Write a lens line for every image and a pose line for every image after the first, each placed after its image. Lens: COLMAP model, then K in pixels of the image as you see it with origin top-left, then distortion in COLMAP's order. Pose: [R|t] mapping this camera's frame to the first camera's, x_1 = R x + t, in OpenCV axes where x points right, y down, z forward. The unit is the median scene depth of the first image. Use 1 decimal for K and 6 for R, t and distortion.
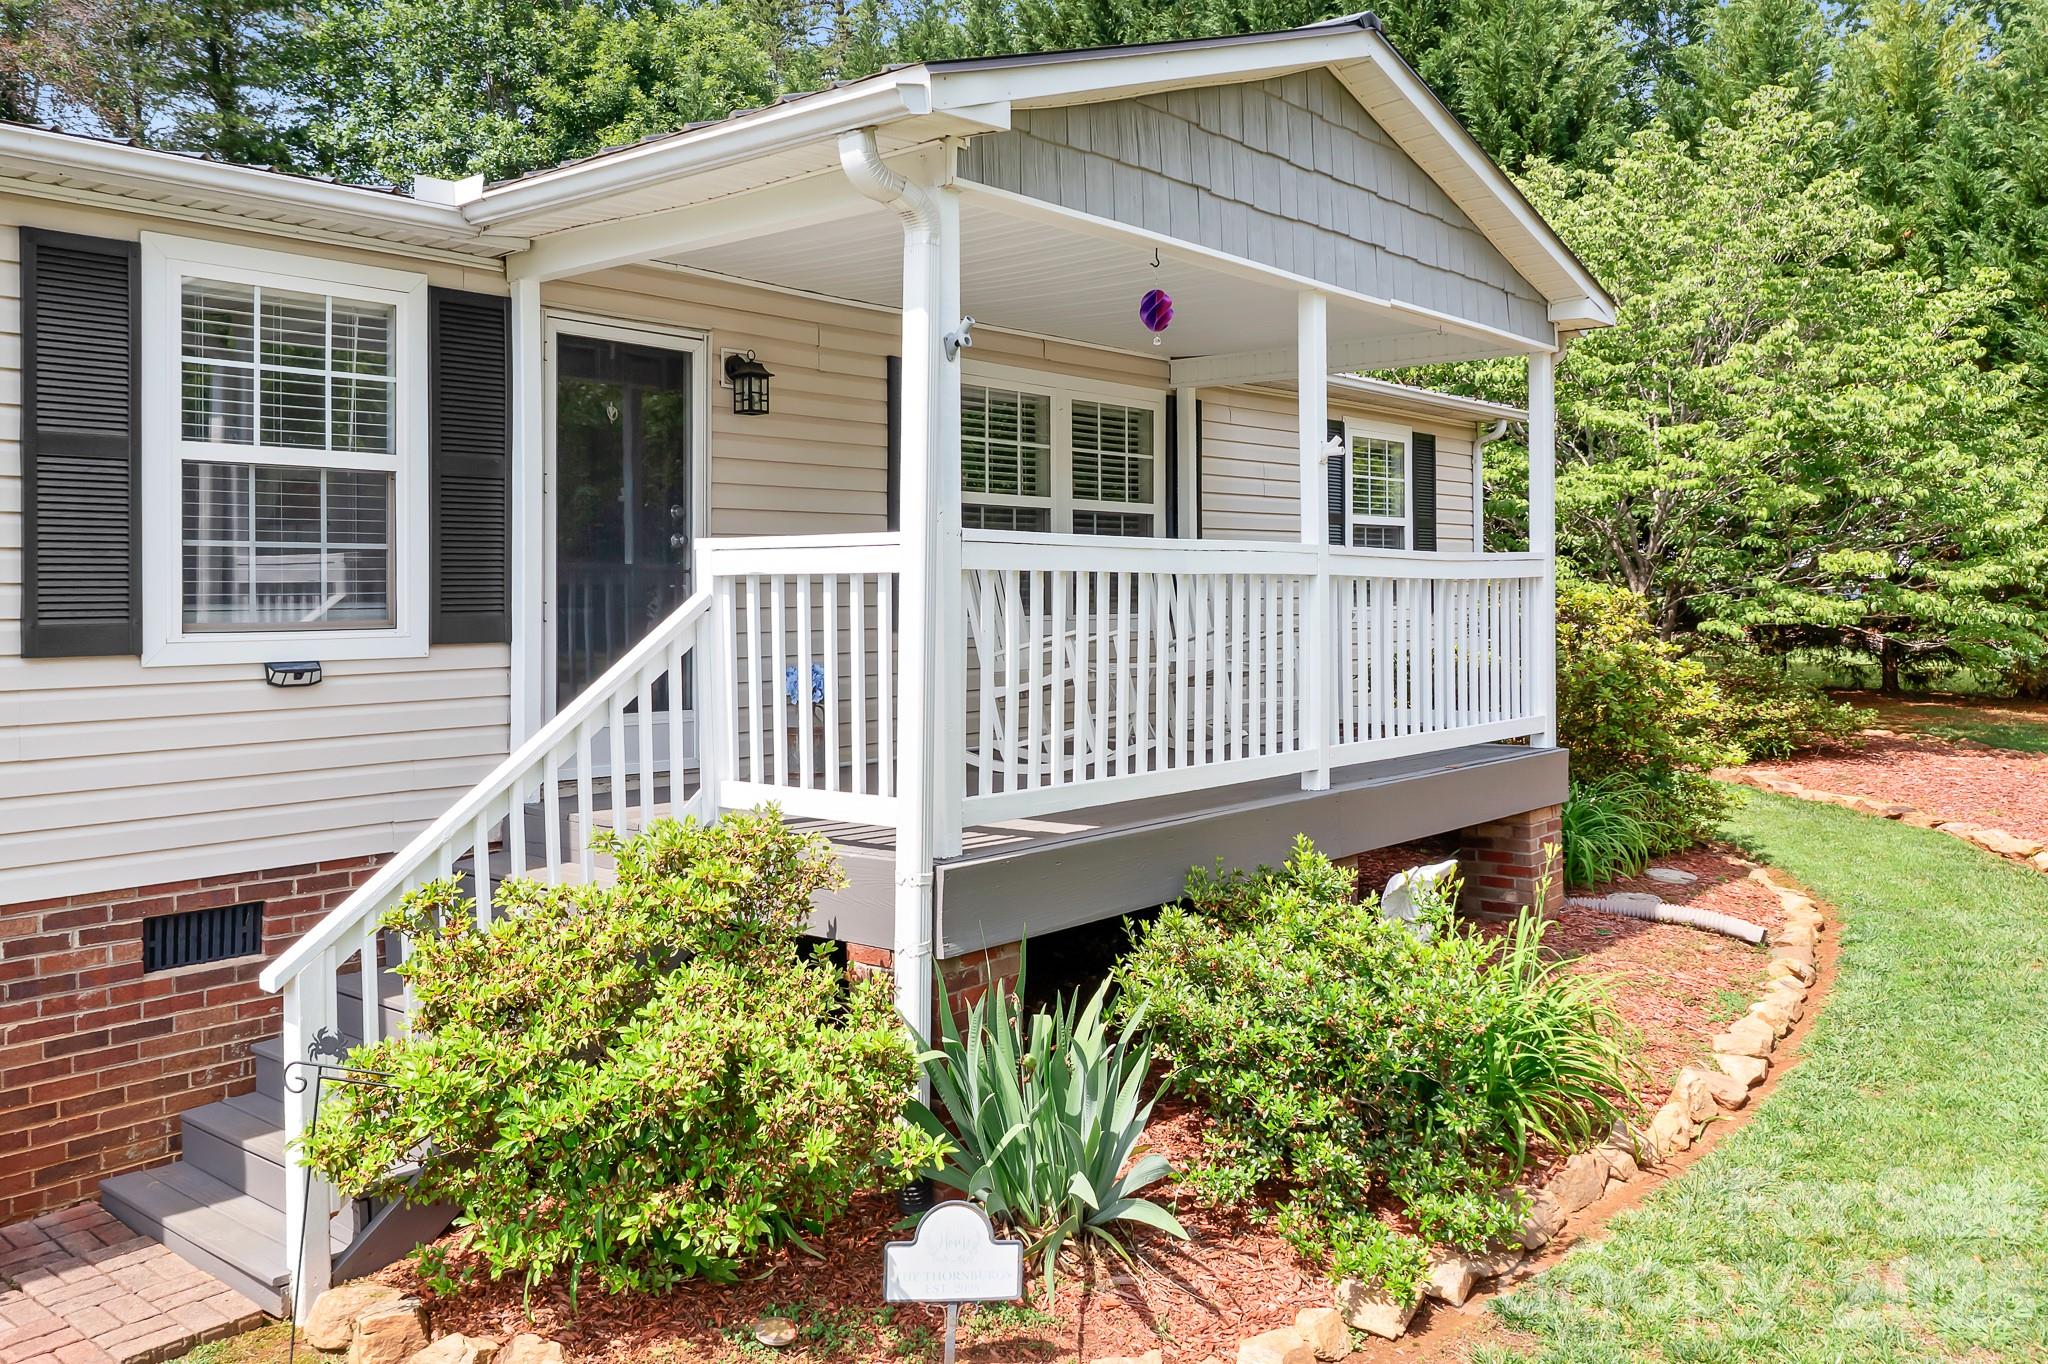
lens RADIAL K [[1672.7, 0, 1022.8], [0, 1672.7, 646.9], [0, 0, 1]] dist [-0.001508, 0.003949]
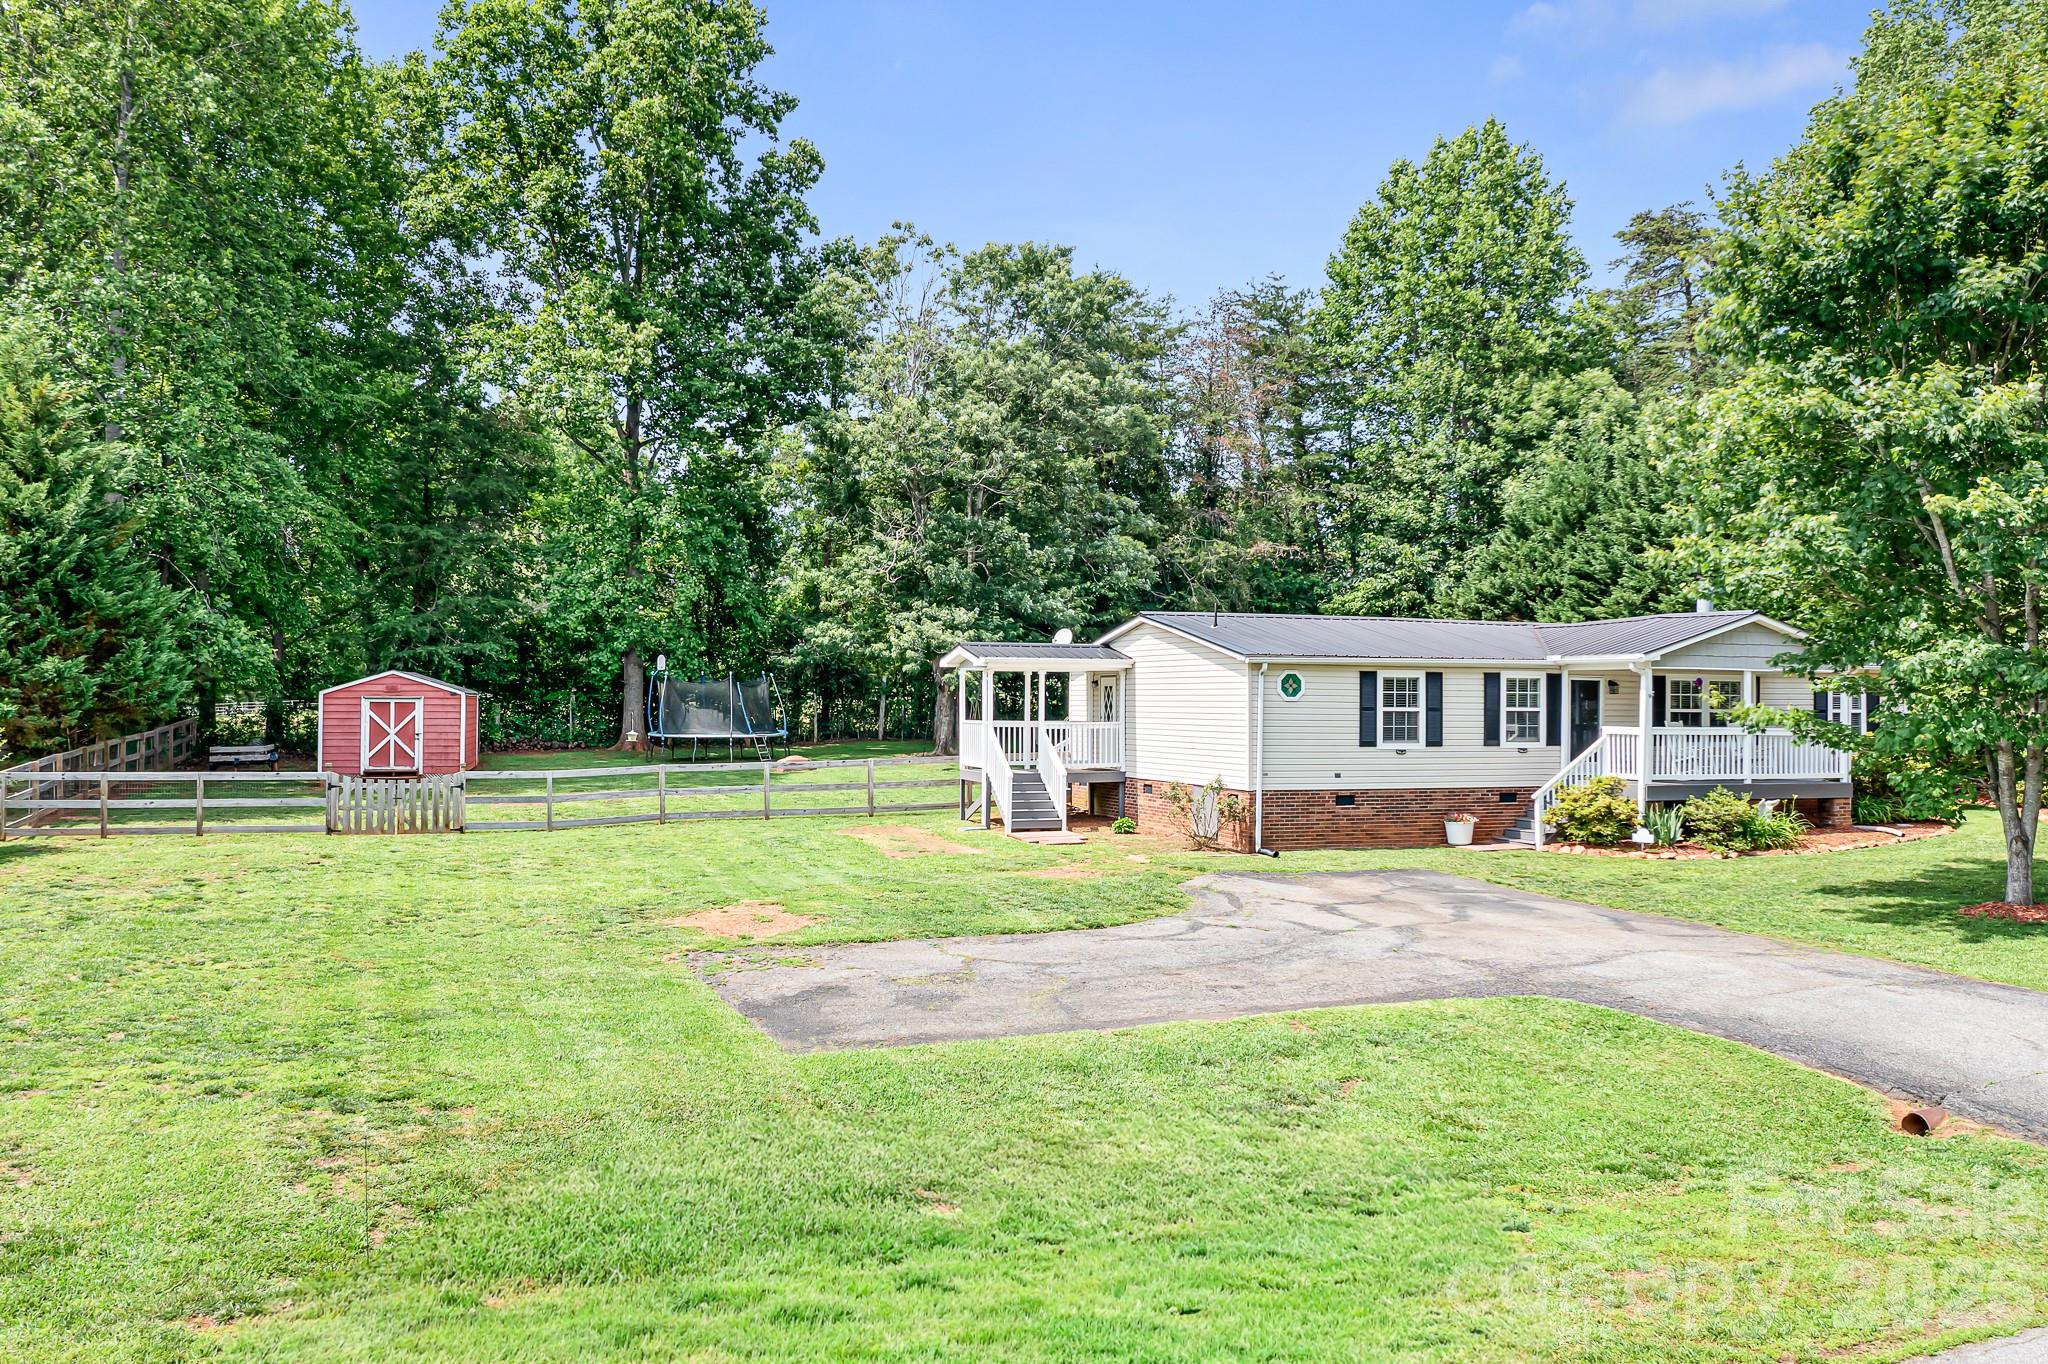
lens RADIAL K [[1672.7, 0, 1022.8], [0, 1672.7, 646.9], [0, 0, 1]] dist [-0.001508, 0.003949]
pose [[0.872931, -0.003725, -0.487830, 0.664165], [-0.028603, 0.997860, -0.058801, 0.039929], [0.487005, 0.065283, 0.870956, -3.814402]]
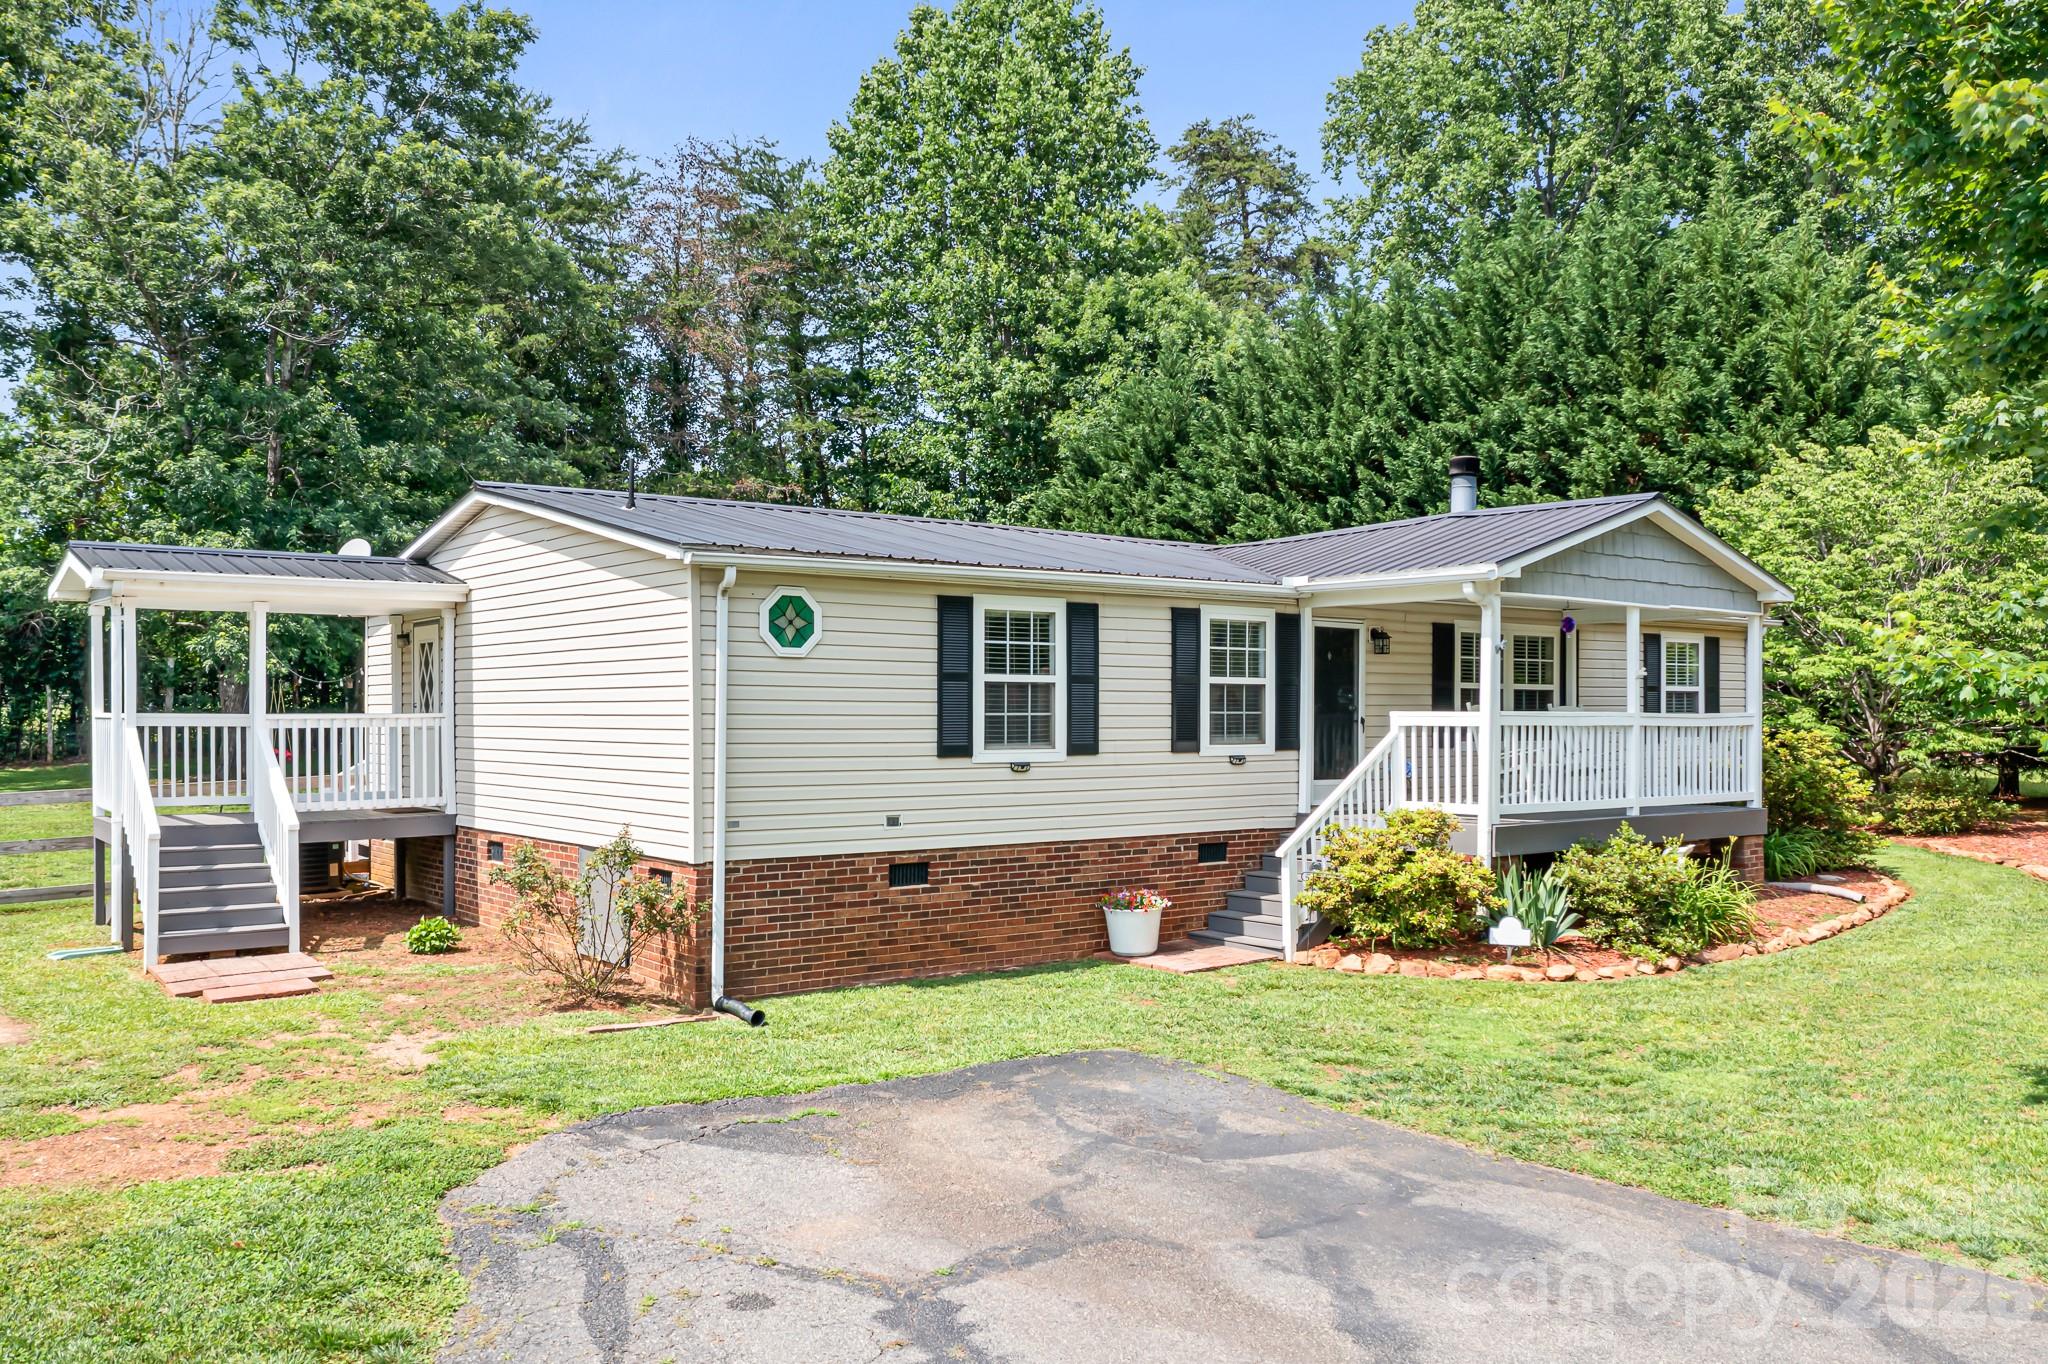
lens RADIAL K [[1640.8, 0, 1016.5], [0, 1640.8, 736.7], [0, 0, 1]] dist [-0.006454, -0.002821]
pose [[0.977772, 0.009825, -0.209441, -0.196652], [-0.013743, 0.999757, -0.017257, 0.025403], [0.209220, 0.019752, 0.977669, -1.474979]]
